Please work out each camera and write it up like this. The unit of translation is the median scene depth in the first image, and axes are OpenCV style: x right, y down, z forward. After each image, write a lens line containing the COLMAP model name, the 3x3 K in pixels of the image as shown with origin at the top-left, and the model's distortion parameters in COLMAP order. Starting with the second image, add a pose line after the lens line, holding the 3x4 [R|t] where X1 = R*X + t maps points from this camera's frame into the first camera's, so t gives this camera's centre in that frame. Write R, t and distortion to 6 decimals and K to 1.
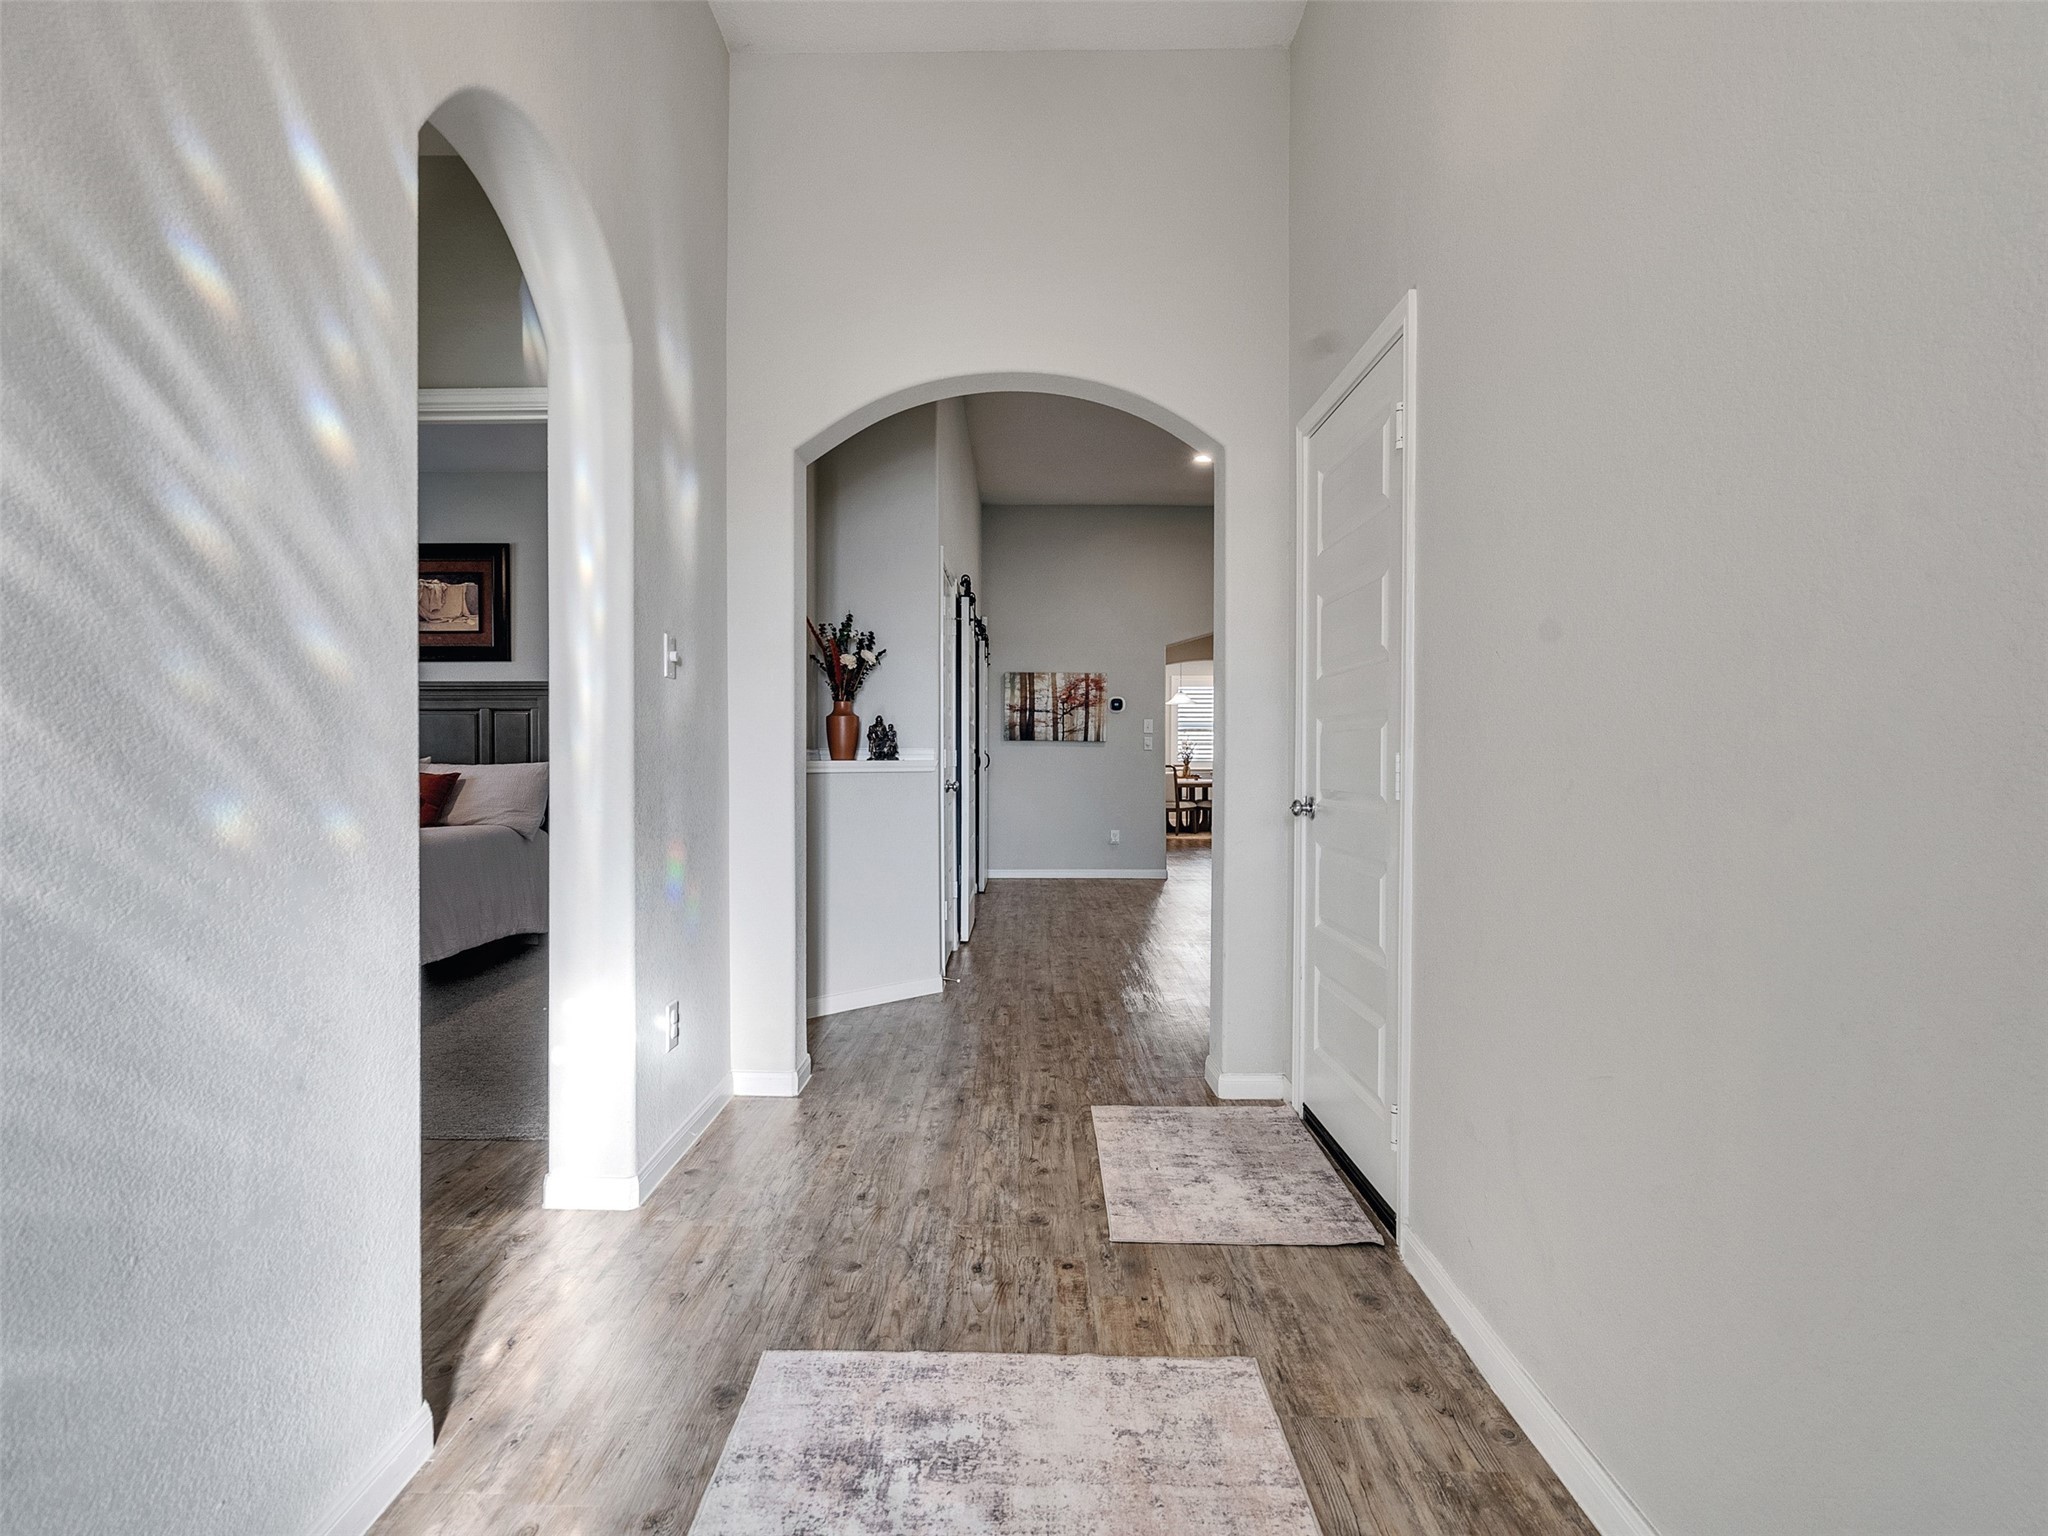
lens RADIAL K [[1045.0, 0, 1016.3], [0, 1045.0, 759.3], [0, 0, 1]] dist [-0.003962, 0.002102]
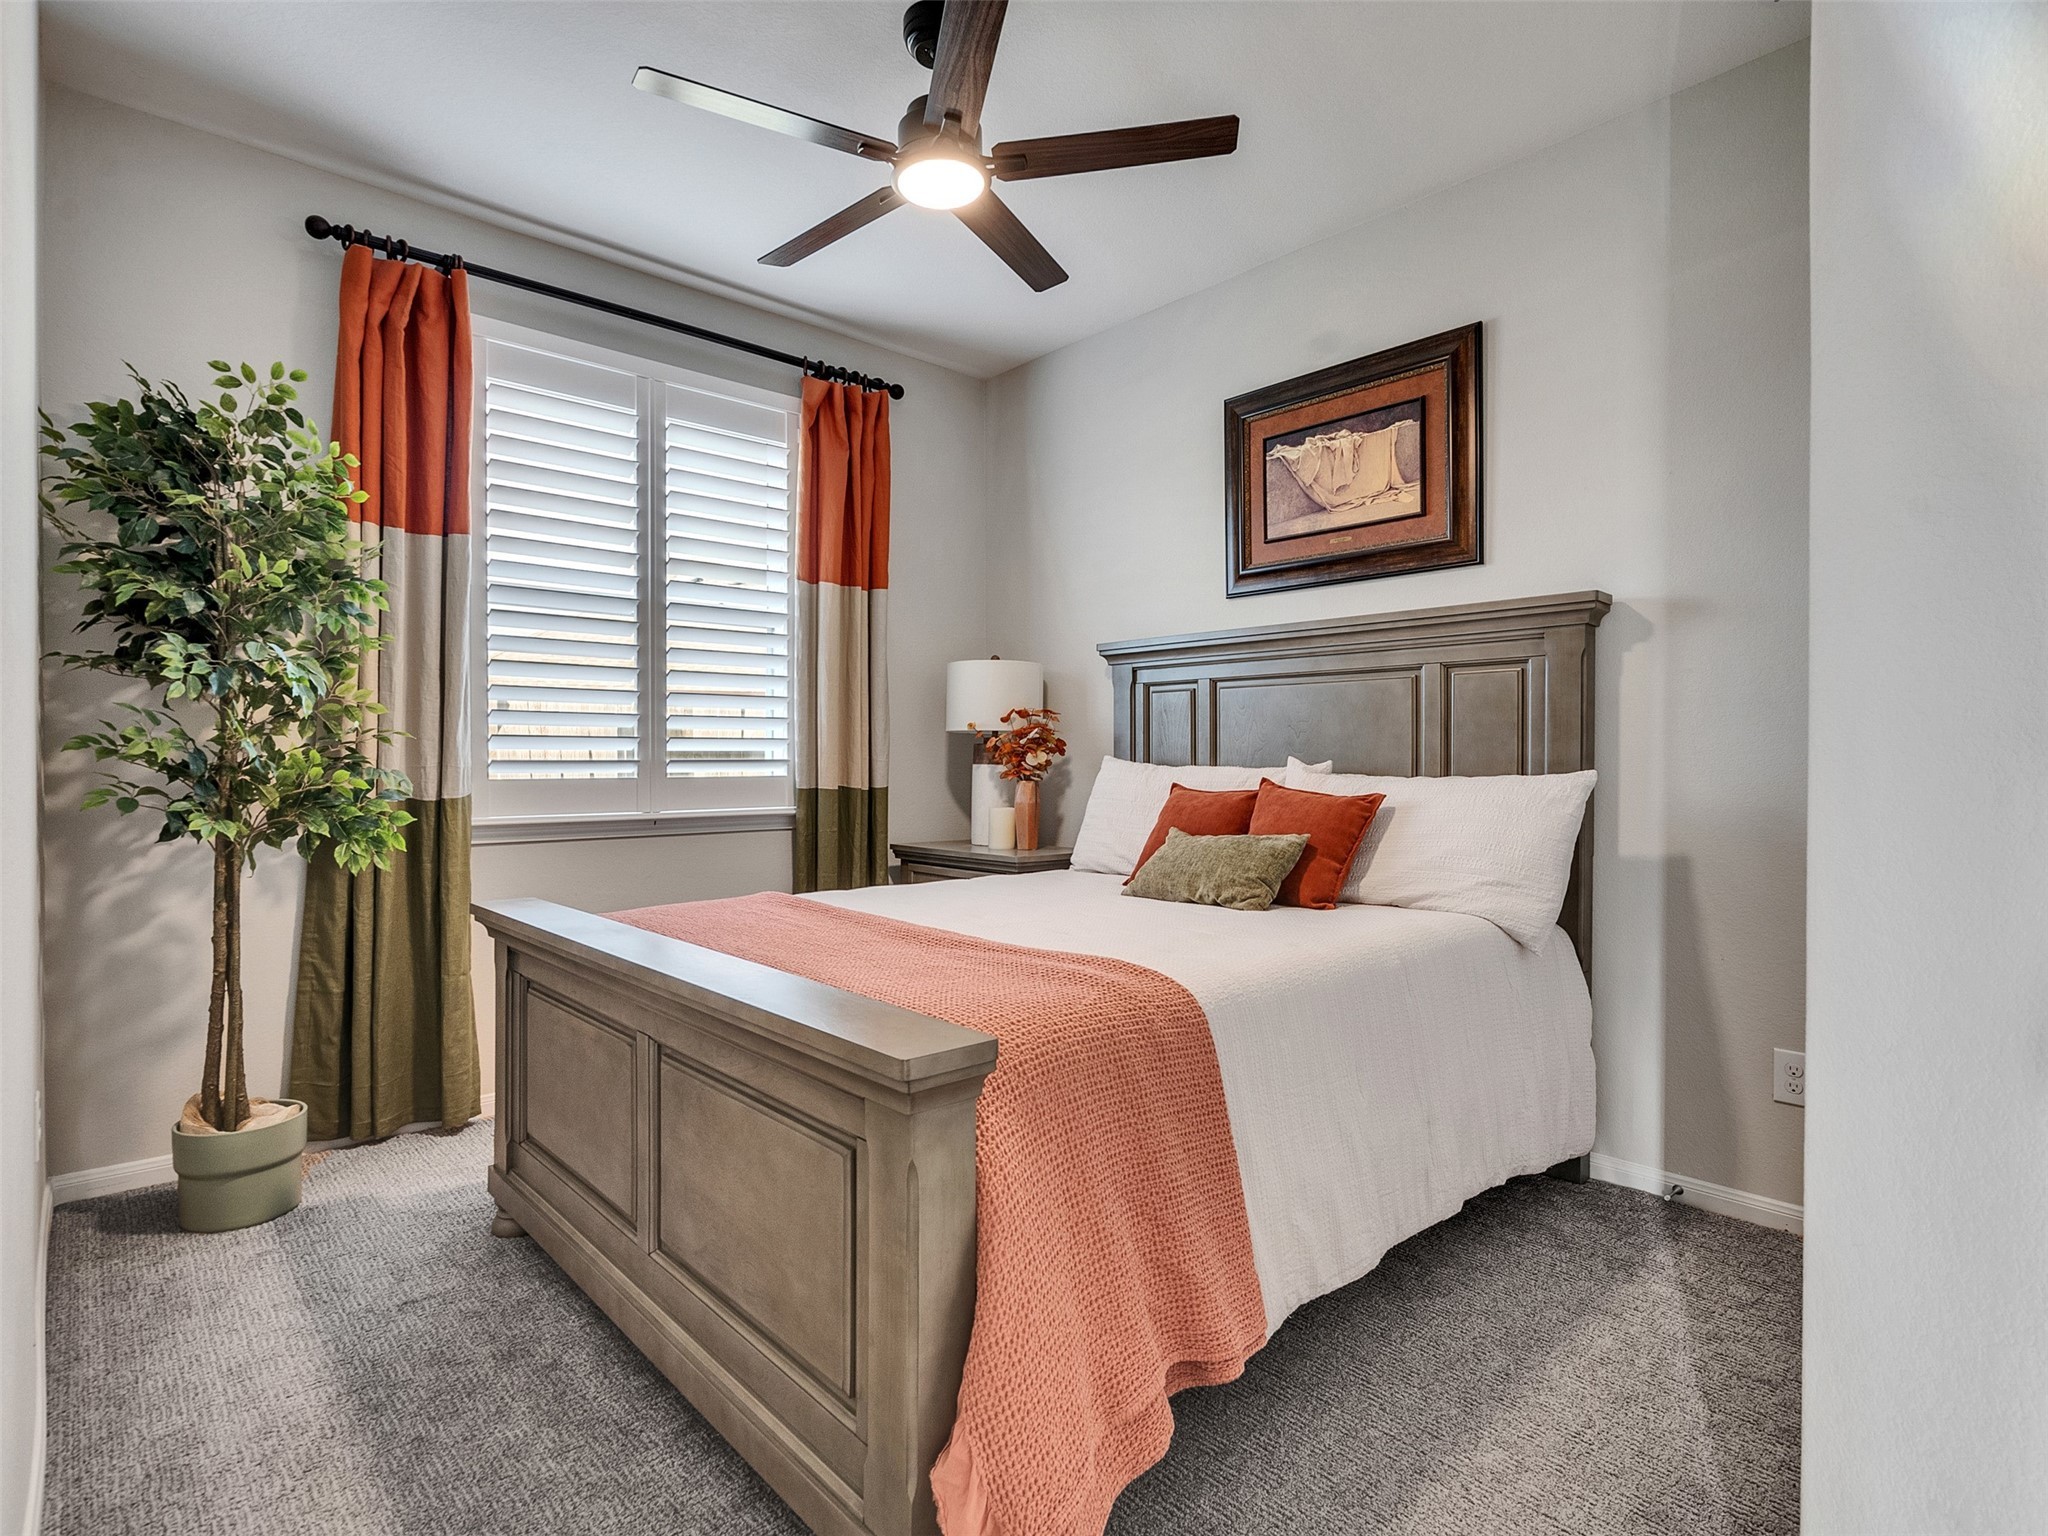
lens RADIAL K [[1045.0, 0, 1017.7], [0, 1045.0, 762.8], [0, 0, 1]] dist [-0.003962, 0.002102]
pose [[0.676929, -0.001511, -0.736046, -0.277174], [-0.008400, 0.999917, -0.009778, 0.004481], [0.736000, 0.012802, 0.676861, 0.520400]]
